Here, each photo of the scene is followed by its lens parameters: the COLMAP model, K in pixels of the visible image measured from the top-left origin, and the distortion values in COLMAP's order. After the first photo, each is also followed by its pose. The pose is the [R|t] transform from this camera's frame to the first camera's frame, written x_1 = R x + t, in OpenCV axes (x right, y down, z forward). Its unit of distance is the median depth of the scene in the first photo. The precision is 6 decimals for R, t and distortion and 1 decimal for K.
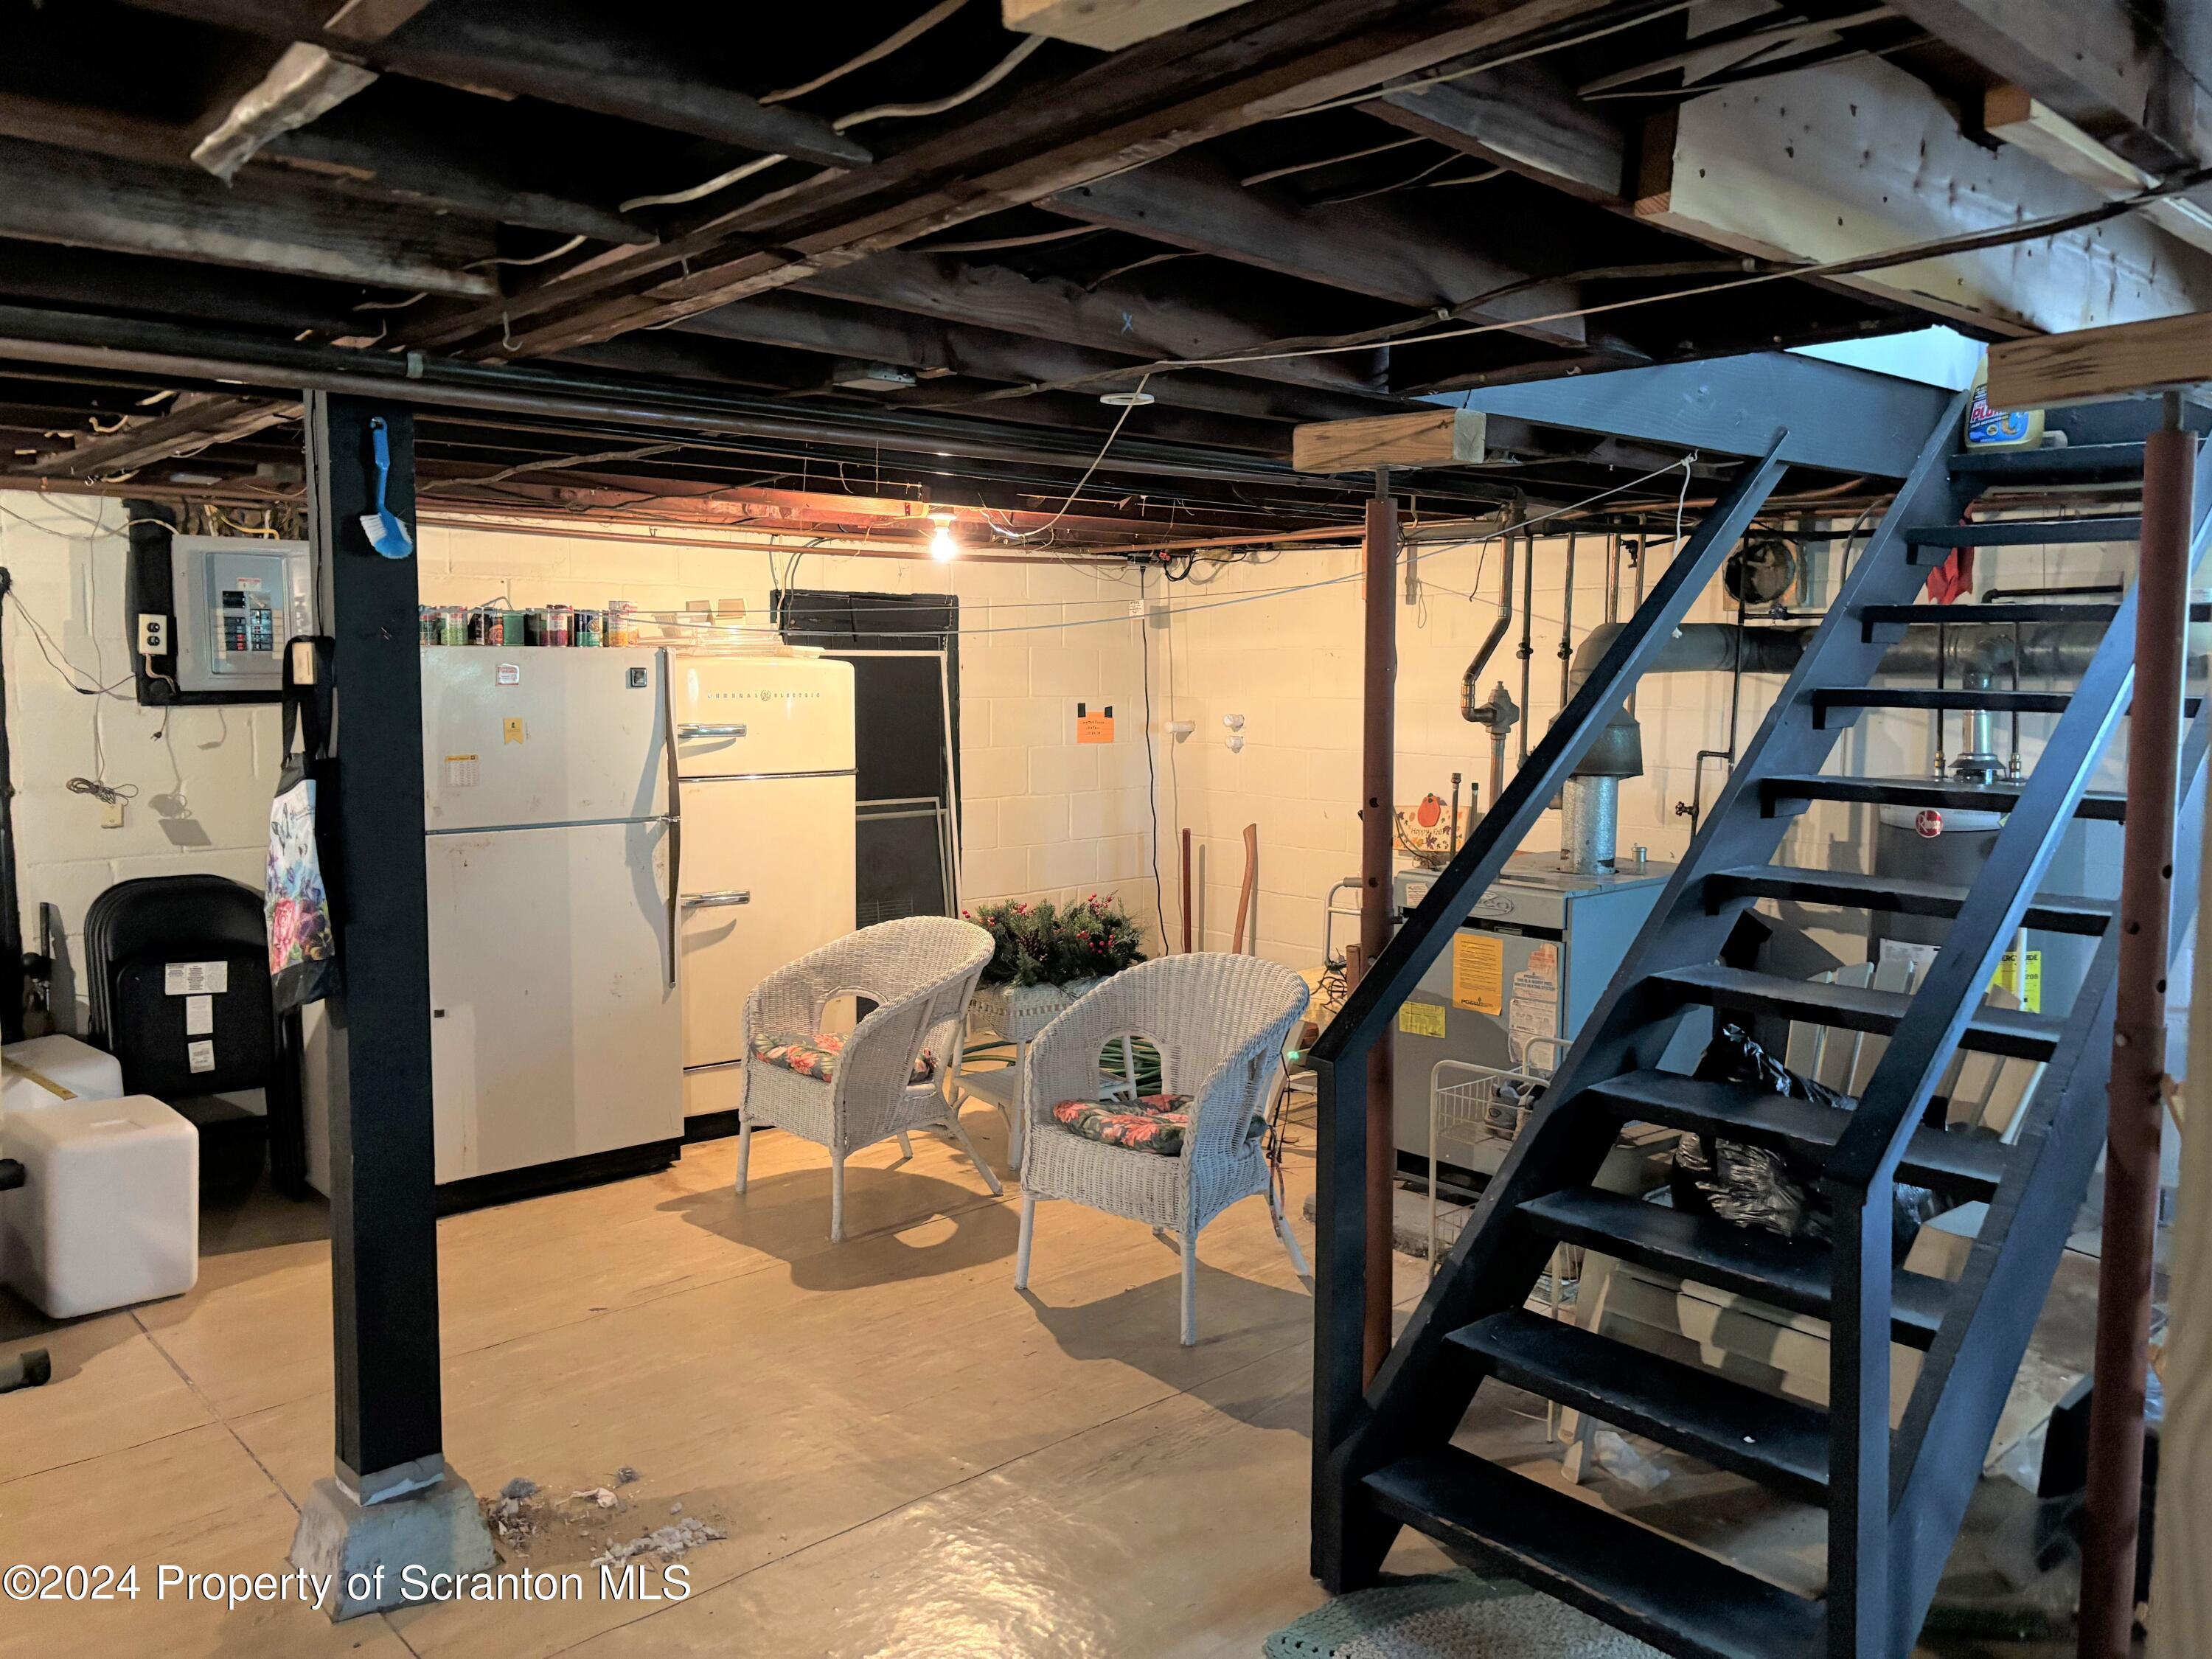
lens RADIAL K [[1670.5, 0, 1104.0], [0, 1670.5, 823.1], [0, 0, 1]] dist [0.050040, -0.025995]
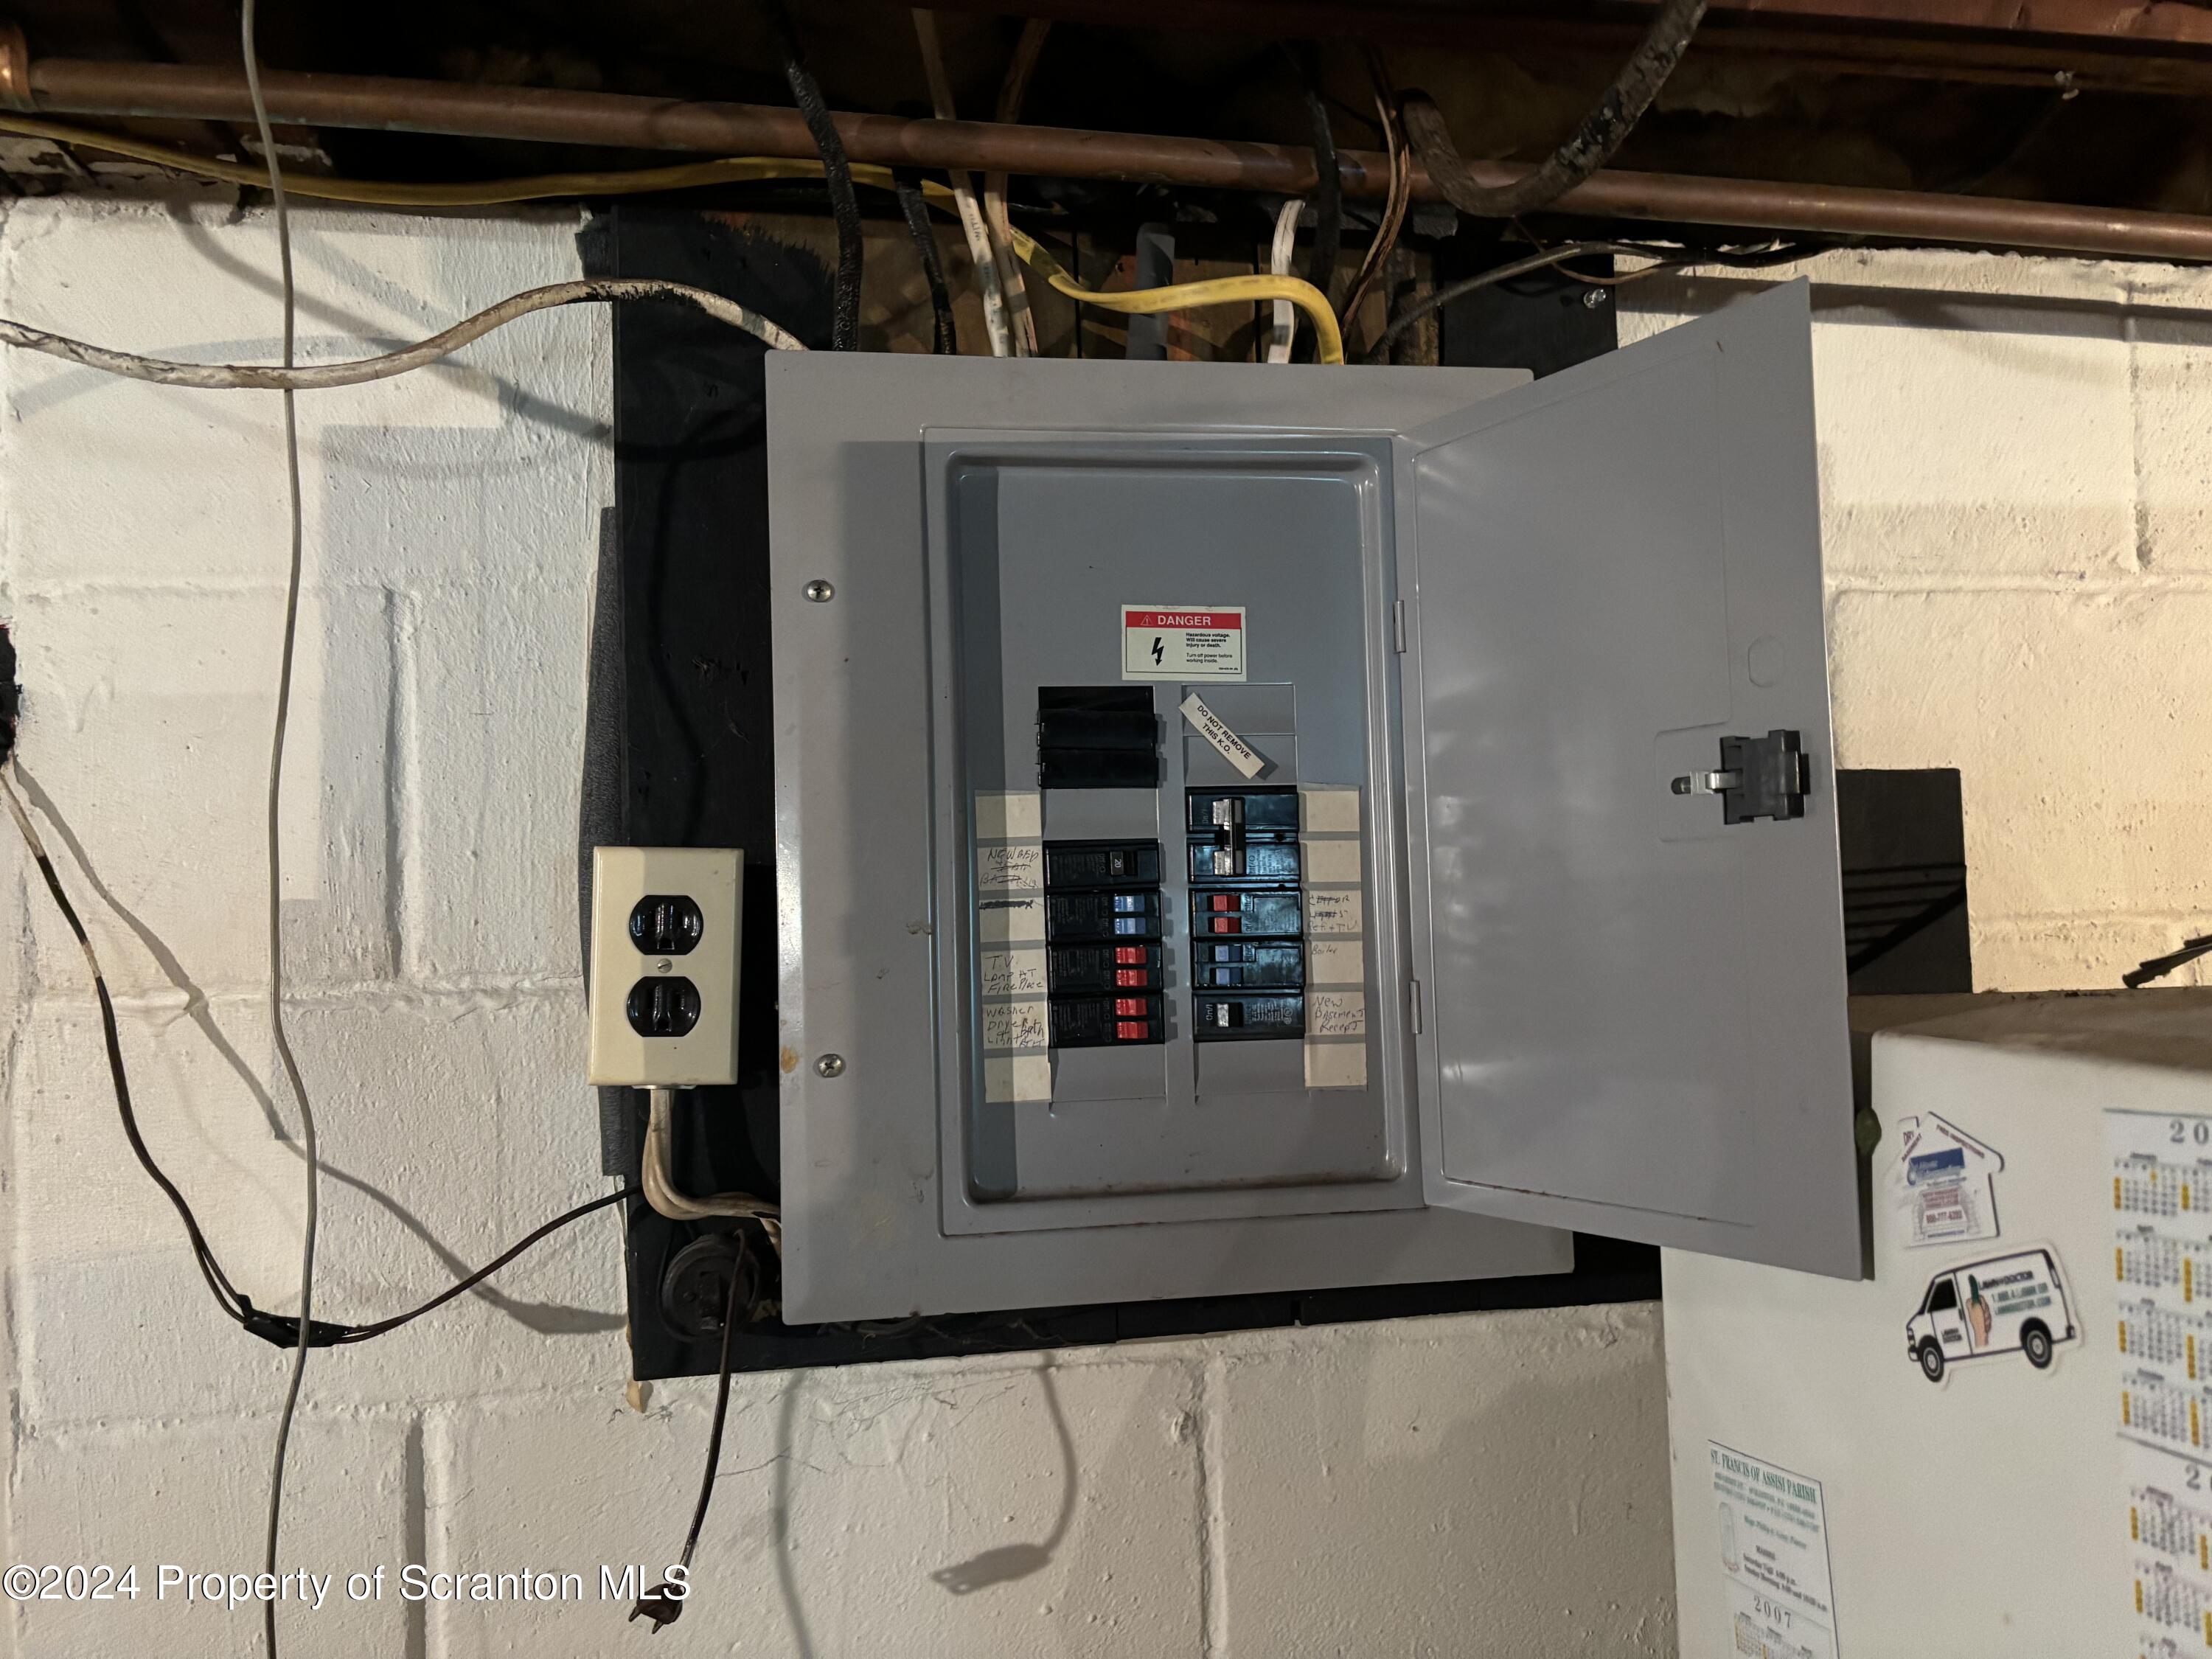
lens RADIAL K [[1670.5, 0, 1104.7], [0, 1670.5, 829.9], [0, 0, 1]] dist [0.050040, -0.025995]
pose [[0.853277, -0.053591, -0.518697, -0.426774], [-0.019343, 0.990768, -0.134185, -0.100441], [0.521099, 0.124530, 0.844362, 0.857009]]
